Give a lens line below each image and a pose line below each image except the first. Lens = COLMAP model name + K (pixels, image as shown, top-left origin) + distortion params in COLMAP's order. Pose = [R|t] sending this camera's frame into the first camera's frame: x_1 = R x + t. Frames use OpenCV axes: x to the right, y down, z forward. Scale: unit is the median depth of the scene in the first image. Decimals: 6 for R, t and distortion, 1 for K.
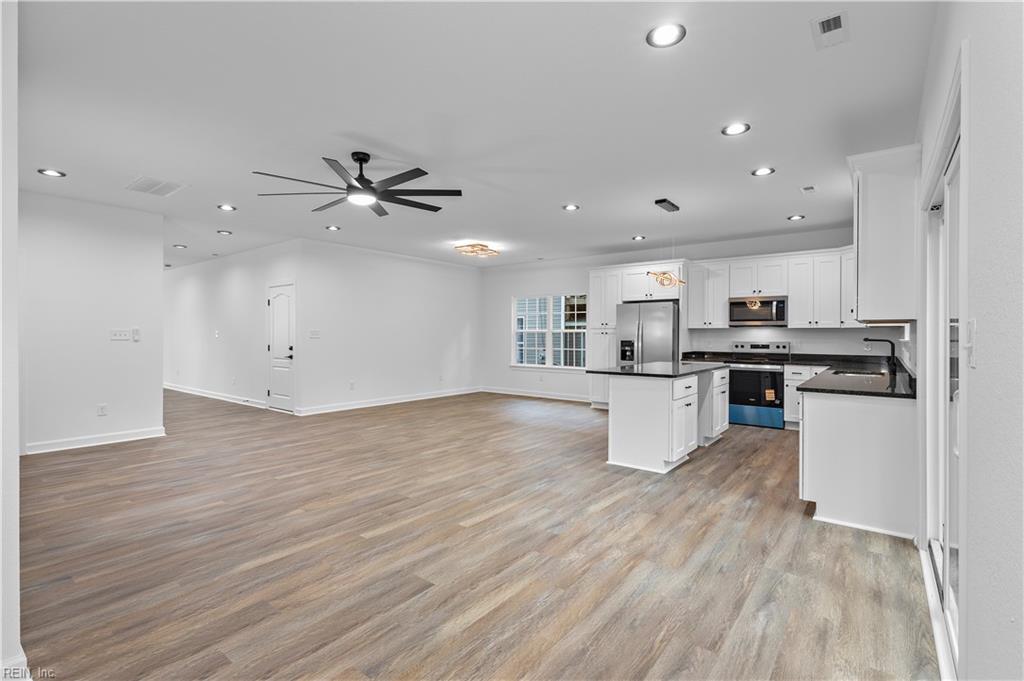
lens RADIAL K [[474.4, 0, 510.1], [0, 474.4, 336.7], [0, 0, 1]] dist [0.000967, 0.001022]
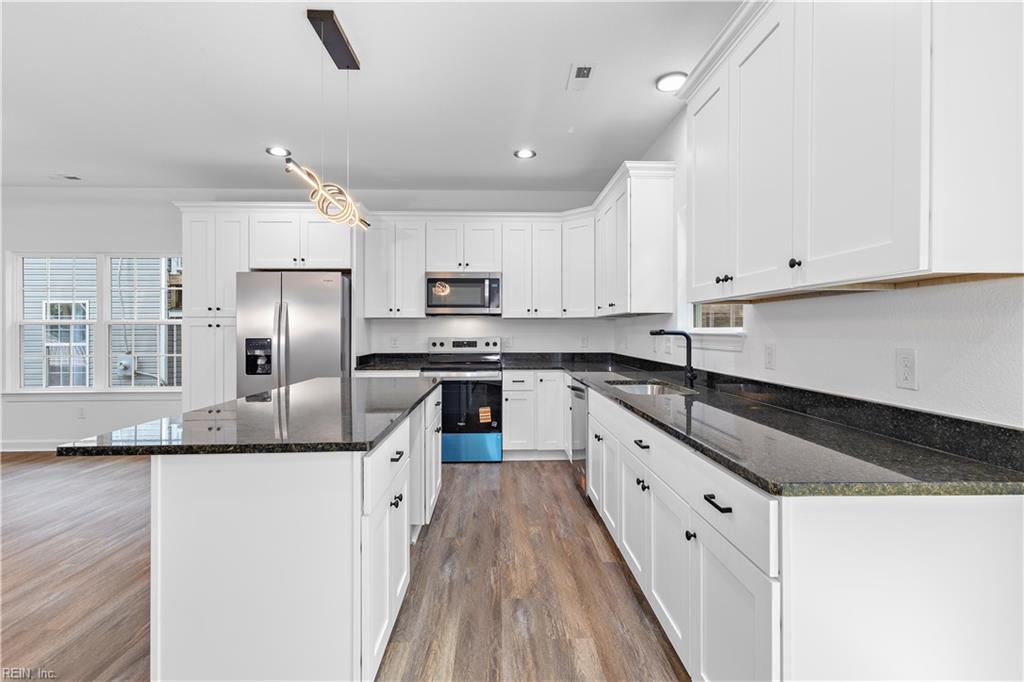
lens RADIAL K [[474.4, 0, 511.0], [0, 474.4, 330.9], [0, 0, 1]] dist [0.000967, 0.001022]
pose [[0.768655, -0.005109, 0.639643, 0.101453], [0.007176, 0.999974, -0.000636, 0.001620], [-0.639623, 0.005078, 0.768672, 0.328564]]
